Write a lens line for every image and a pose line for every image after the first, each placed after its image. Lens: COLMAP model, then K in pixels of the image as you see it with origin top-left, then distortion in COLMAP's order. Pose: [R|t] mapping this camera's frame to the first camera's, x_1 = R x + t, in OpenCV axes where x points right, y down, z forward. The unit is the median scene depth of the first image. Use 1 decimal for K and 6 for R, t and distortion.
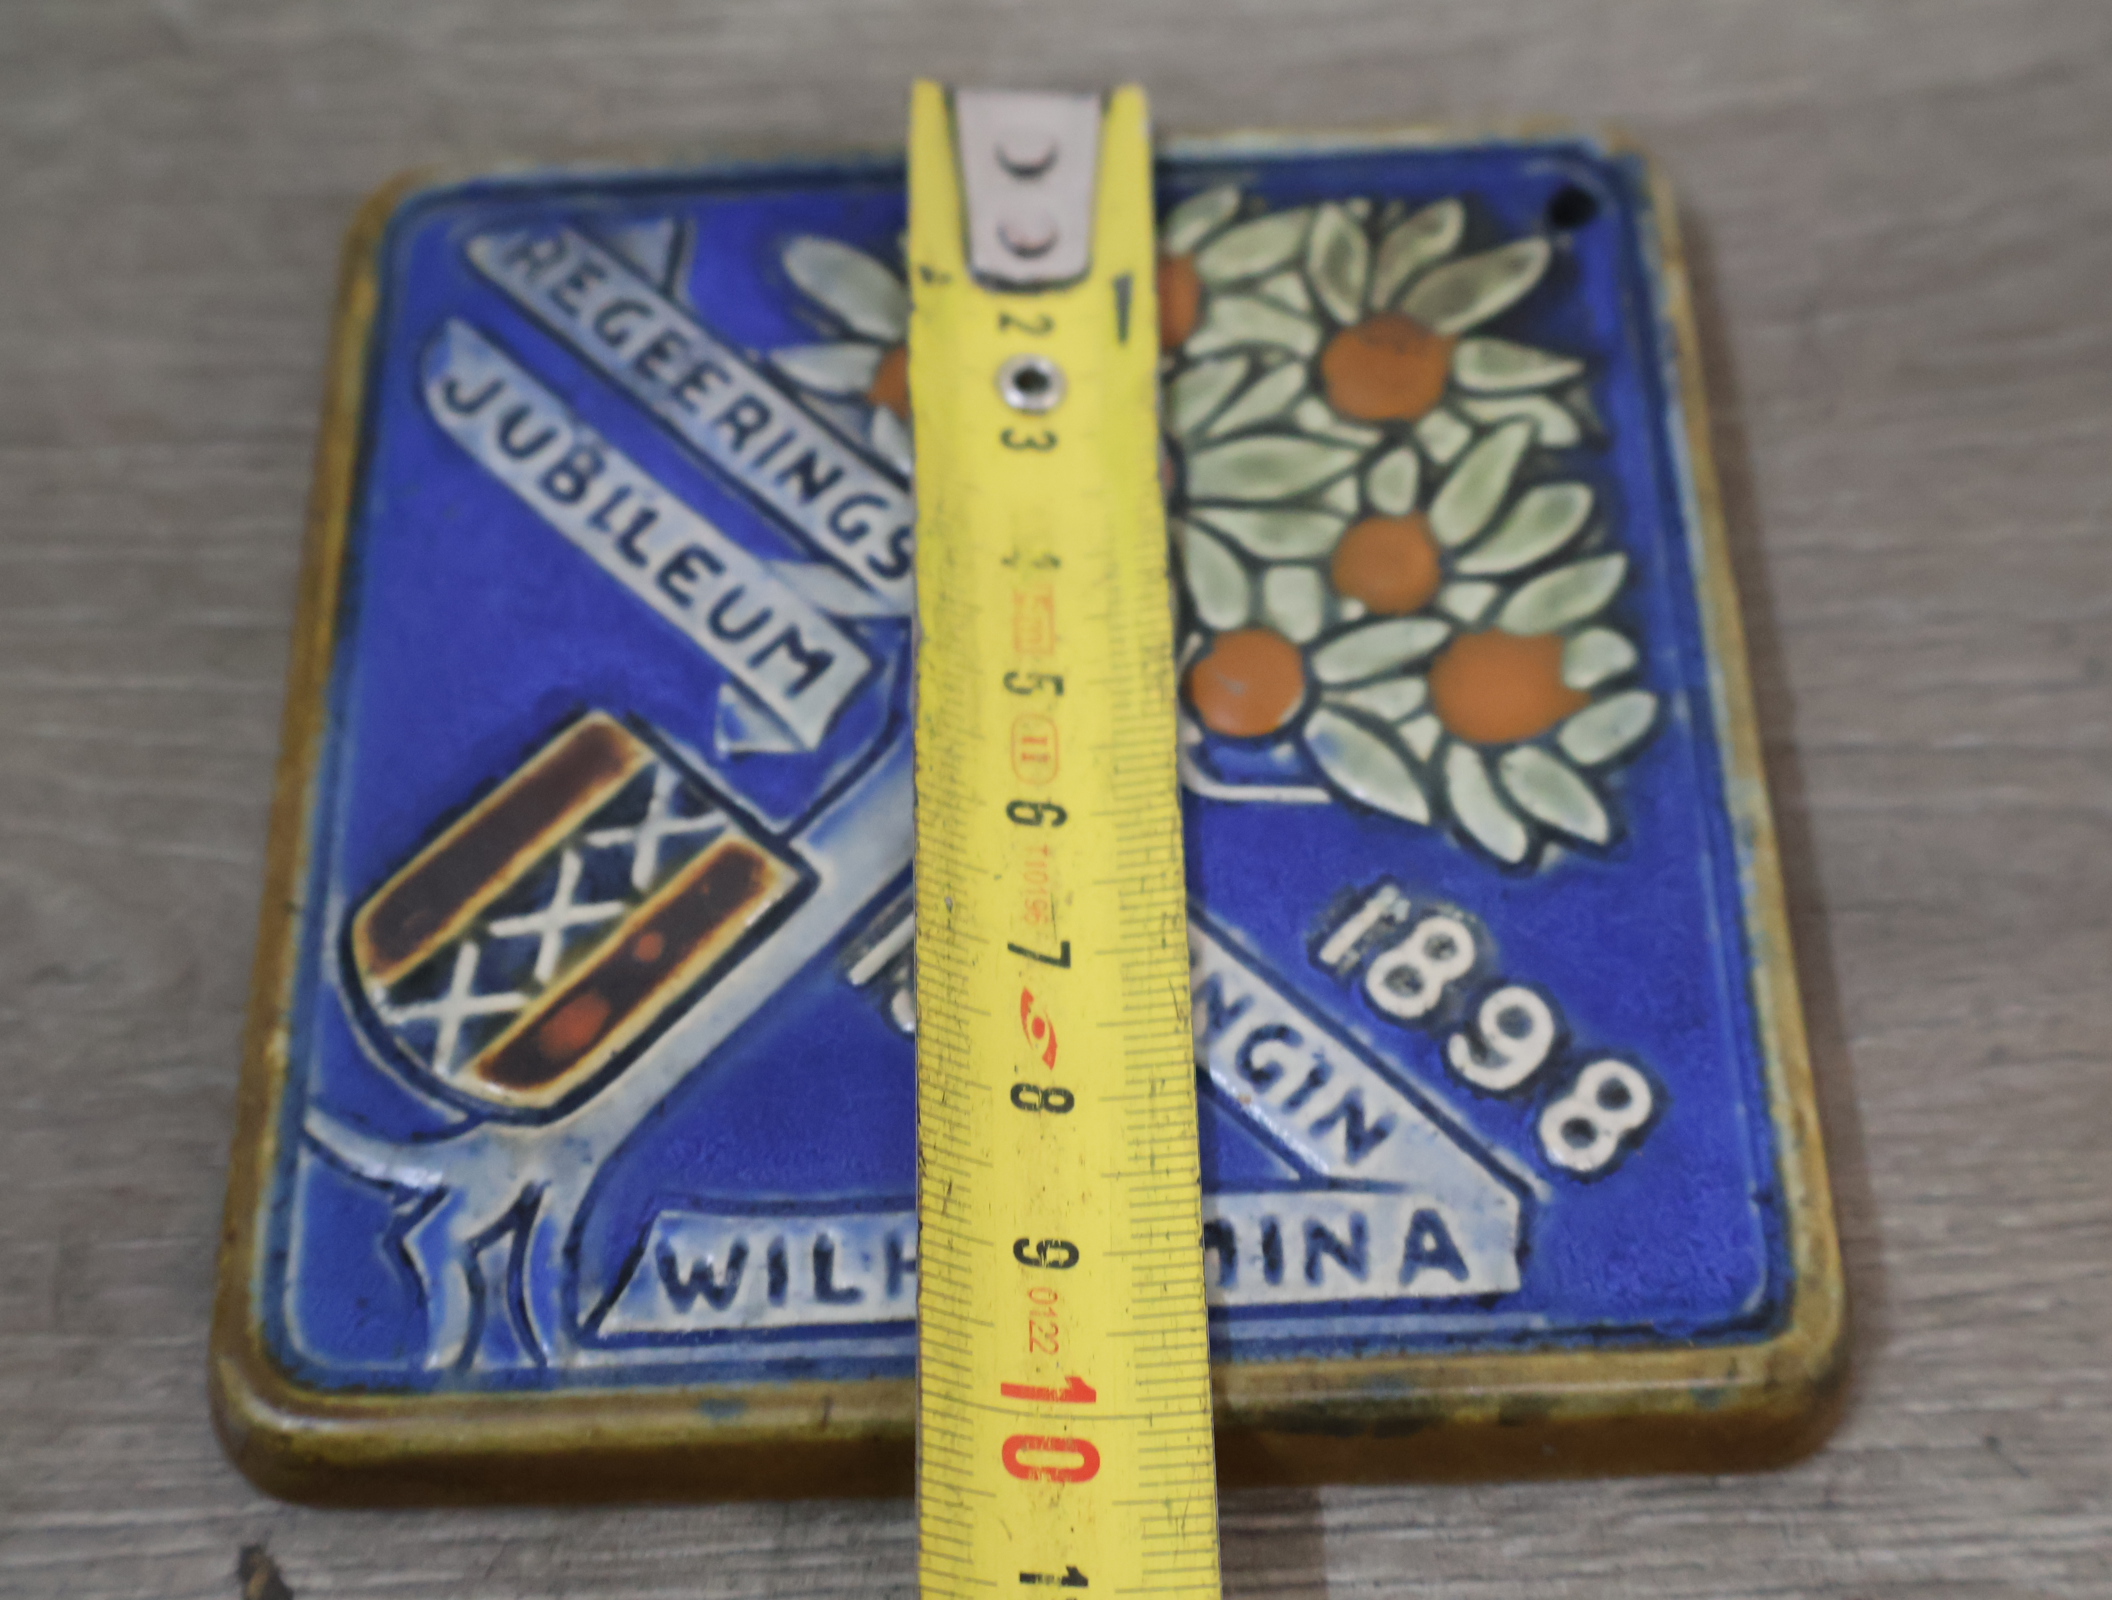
lens RADIAL K [[2852.8, 0, 1056.0], [0, 2852.8, 800.0], [0, 0, 1]] dist [0.022603, -0.029633]
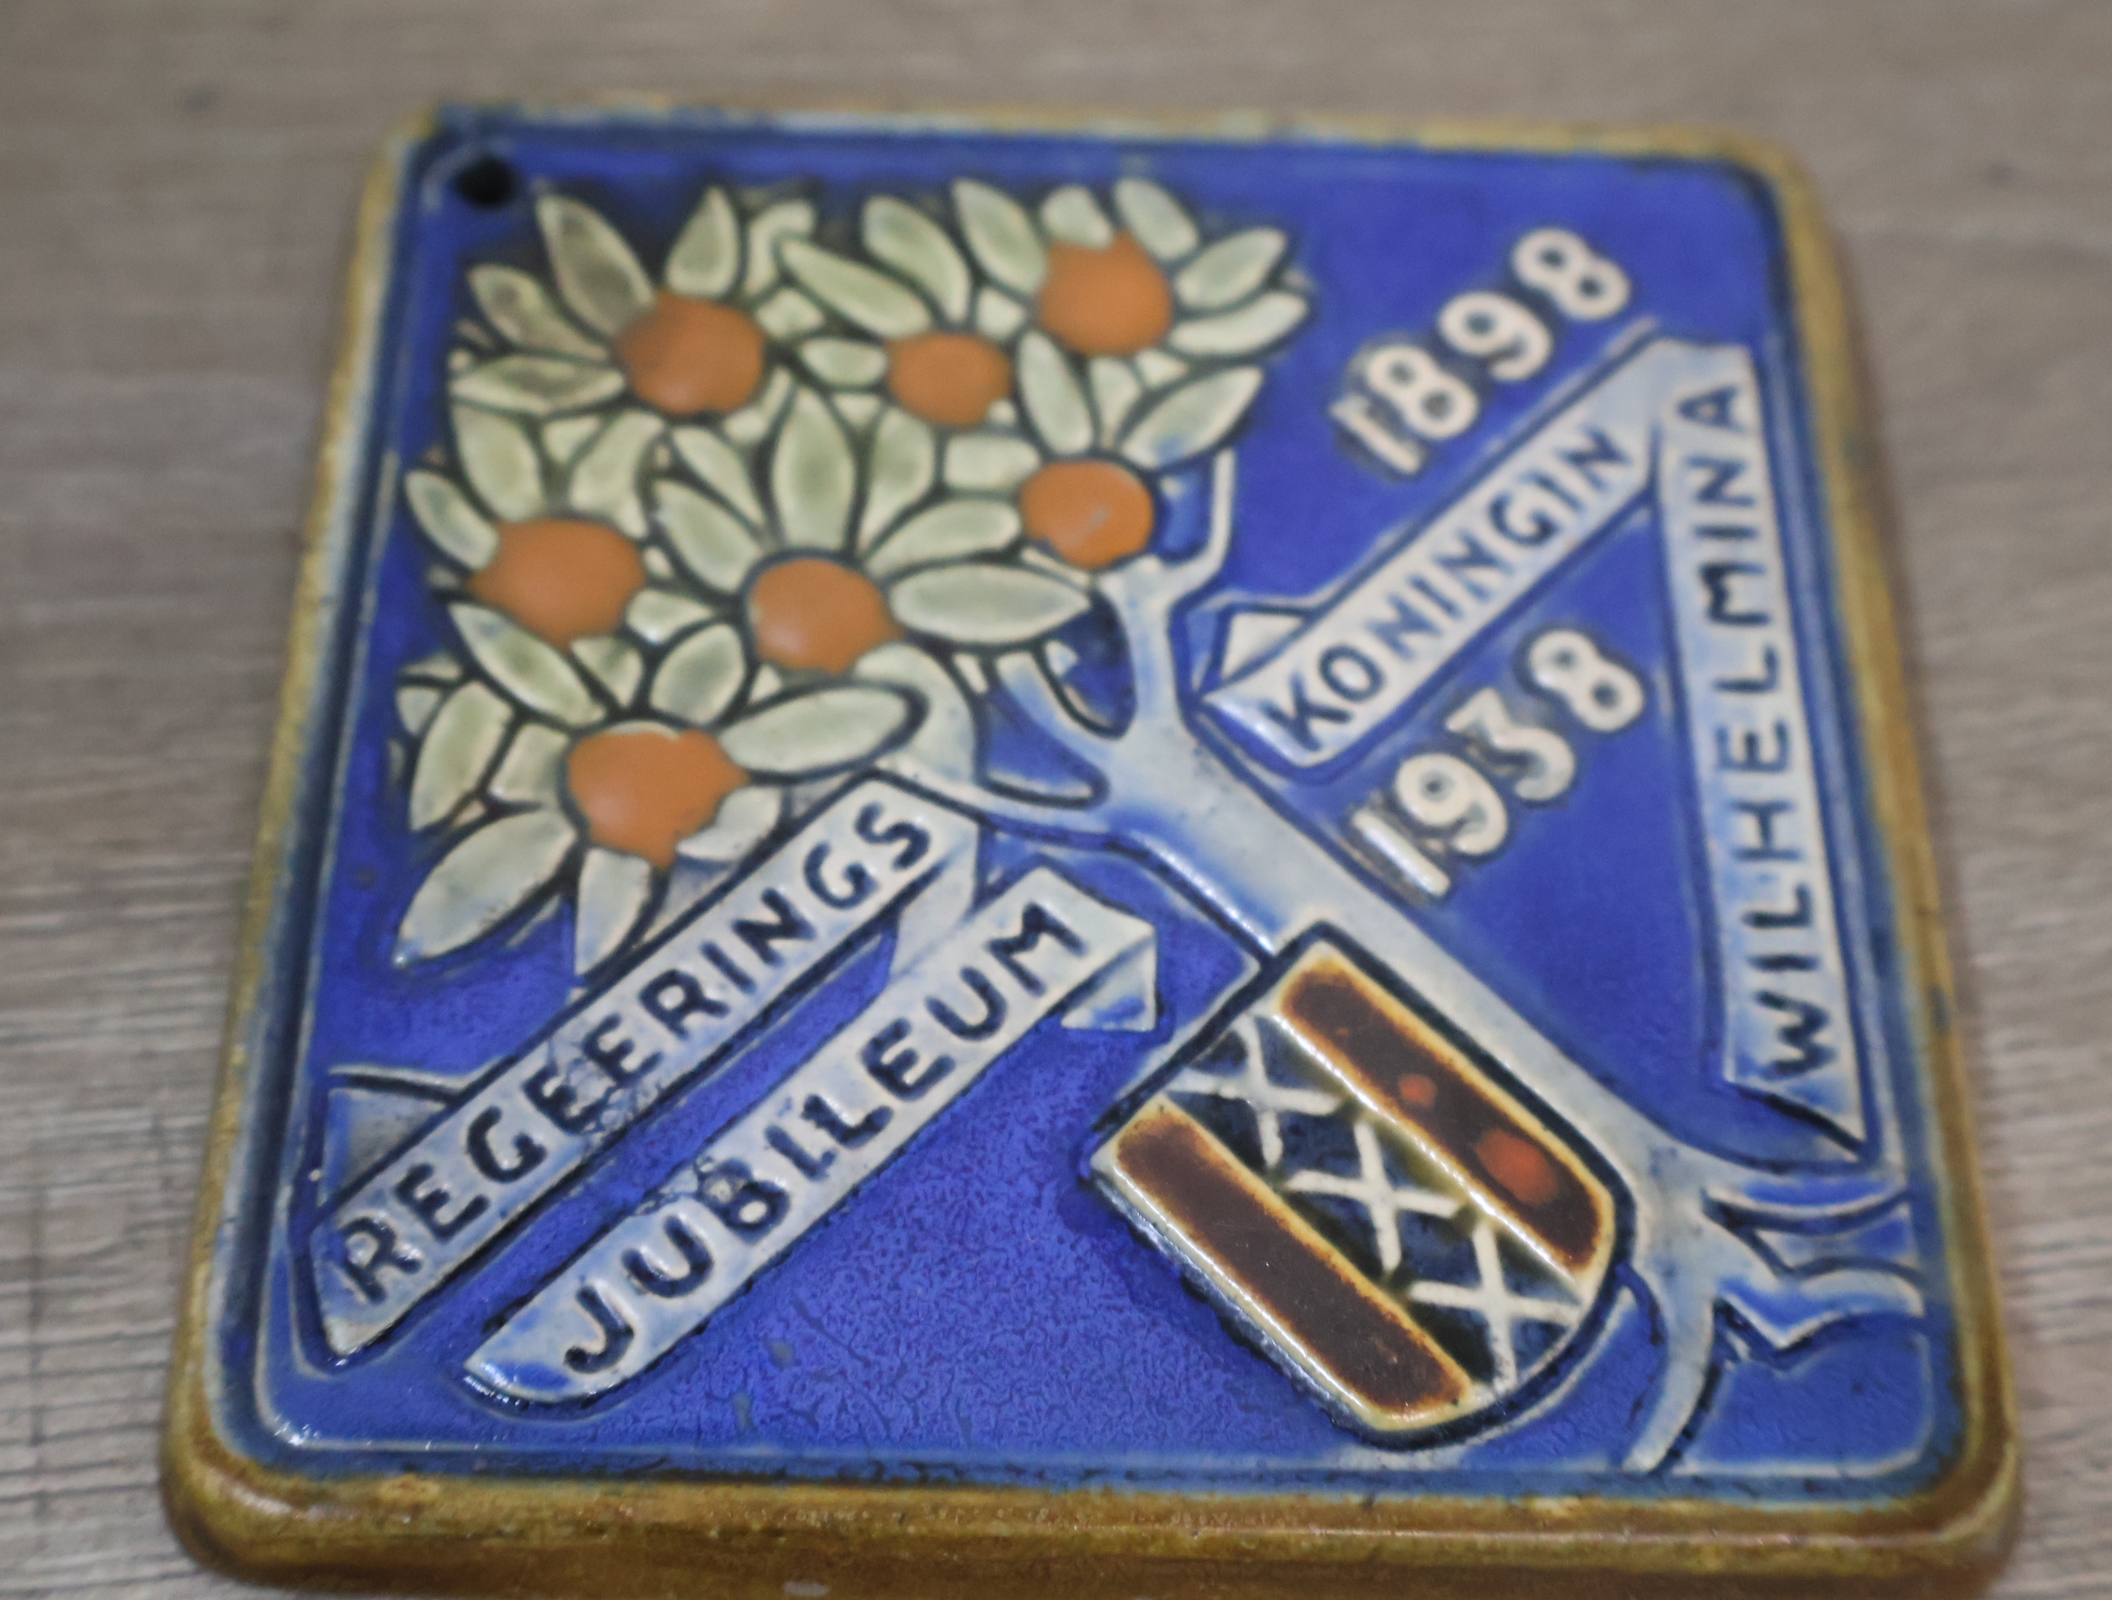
lens RADIAL K [[2852.8, 0, 1056.0], [0, 2852.8, 800.0], [0, 0, 1]] dist [0.022603, -0.029633]
pose [[0.031879, -0.858959, 0.511051, -0.513651], [0.864008, 0.280731, 0.417949, -0.431975], [-0.502468, 0.428228, 0.751097, 0.357573]]
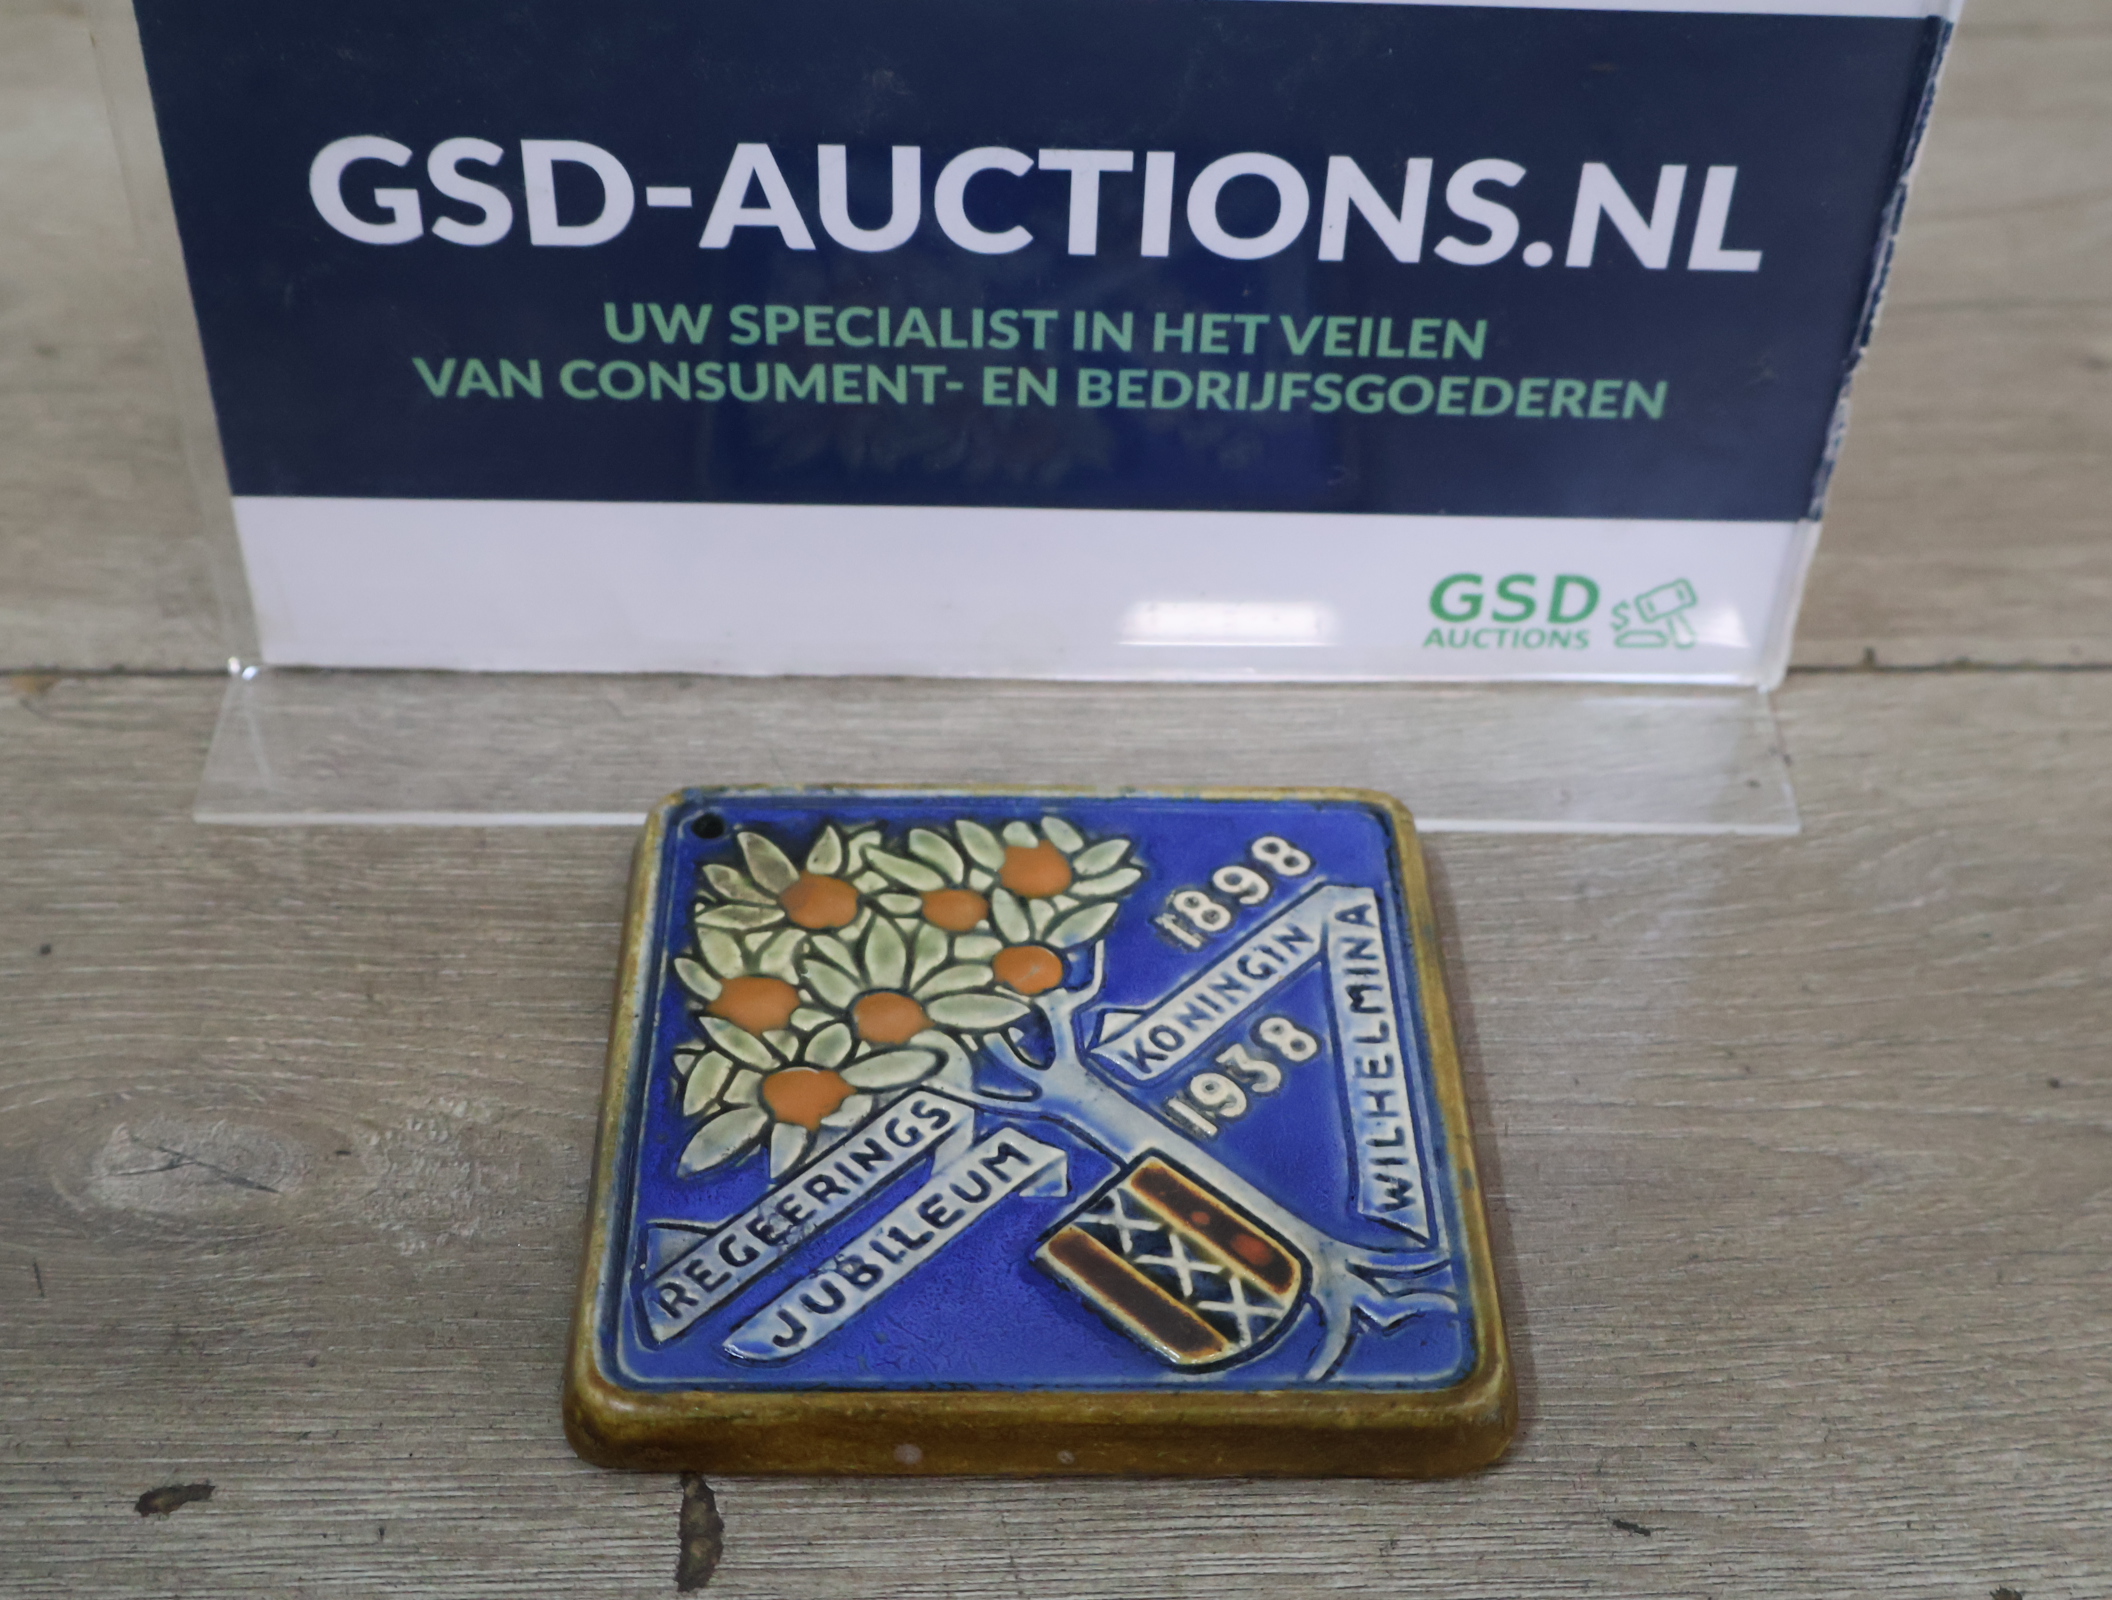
lens RADIAL K [[2852.8, 0, 1056.0], [0, 2852.8, 800.0], [0, 0, 1]] dist [0.022603, -0.029633]
pose [[0.006946, -0.646298, 0.763053, -1.285186], [0.869747, 0.380451, 0.314321, -0.656896], [-0.493449, 0.661480, 0.564759, -0.095444]]
